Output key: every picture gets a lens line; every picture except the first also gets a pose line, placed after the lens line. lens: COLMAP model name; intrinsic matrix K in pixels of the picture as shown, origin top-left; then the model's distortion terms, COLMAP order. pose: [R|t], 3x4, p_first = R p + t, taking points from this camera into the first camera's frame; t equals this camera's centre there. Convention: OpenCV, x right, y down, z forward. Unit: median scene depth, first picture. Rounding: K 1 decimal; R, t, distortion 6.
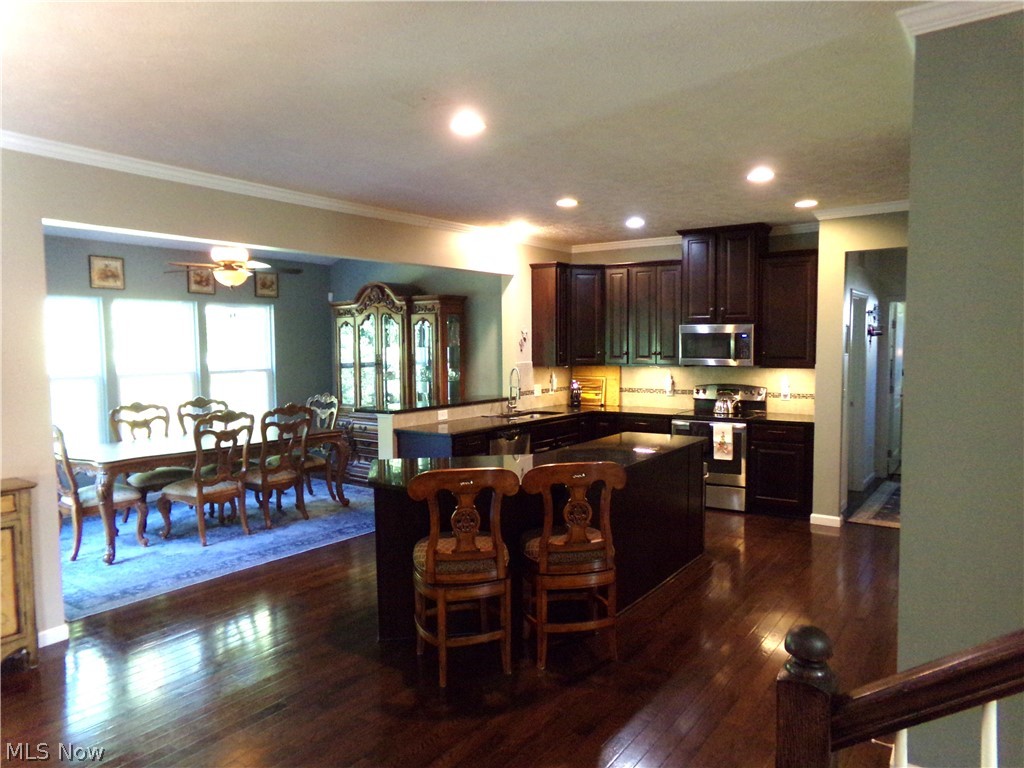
lens RADIAL K [[694.0, 0, 514.9], [0, 694.0, 385.1], [0, 0, 1]] dist [-0.030000, 0.007034]
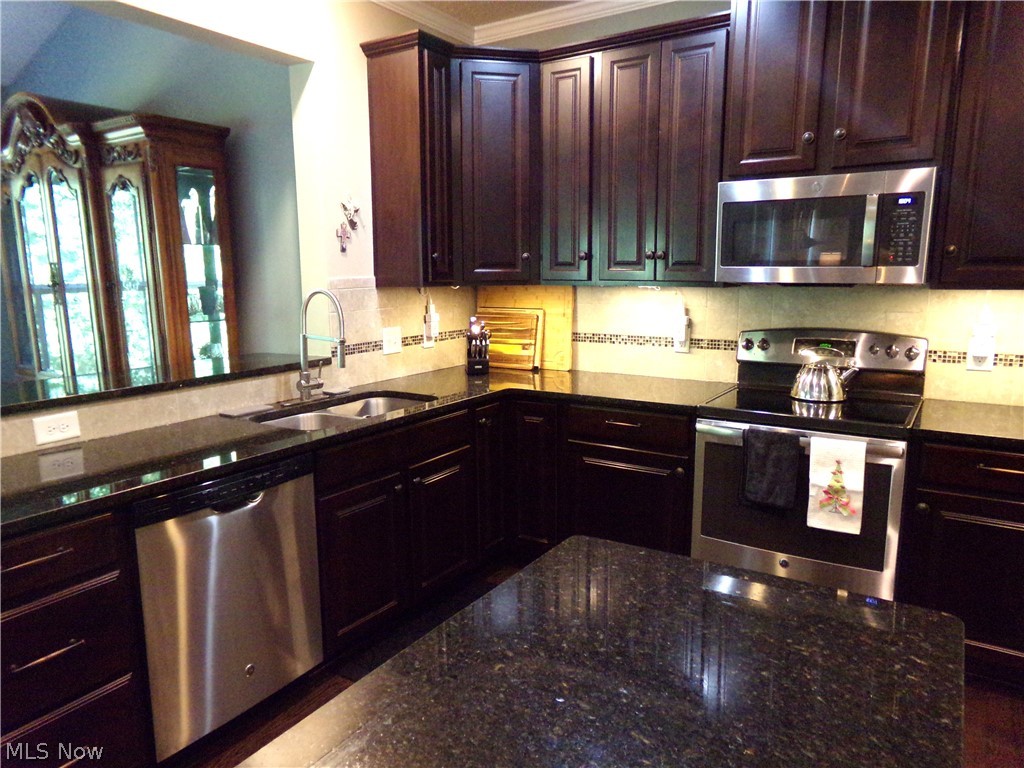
lens RADIAL K [[694.0, 0, 511.2], [0, 694.0, 384.1], [0, 0, 1]] dist [-0.030000, 0.007034]
pose [[0.998787, -0.008604, 0.048484, 0.090812], [0.003398, 0.994312, 0.106451, -0.012405], [-0.049124, -0.106157, 0.993135, 0.556987]]
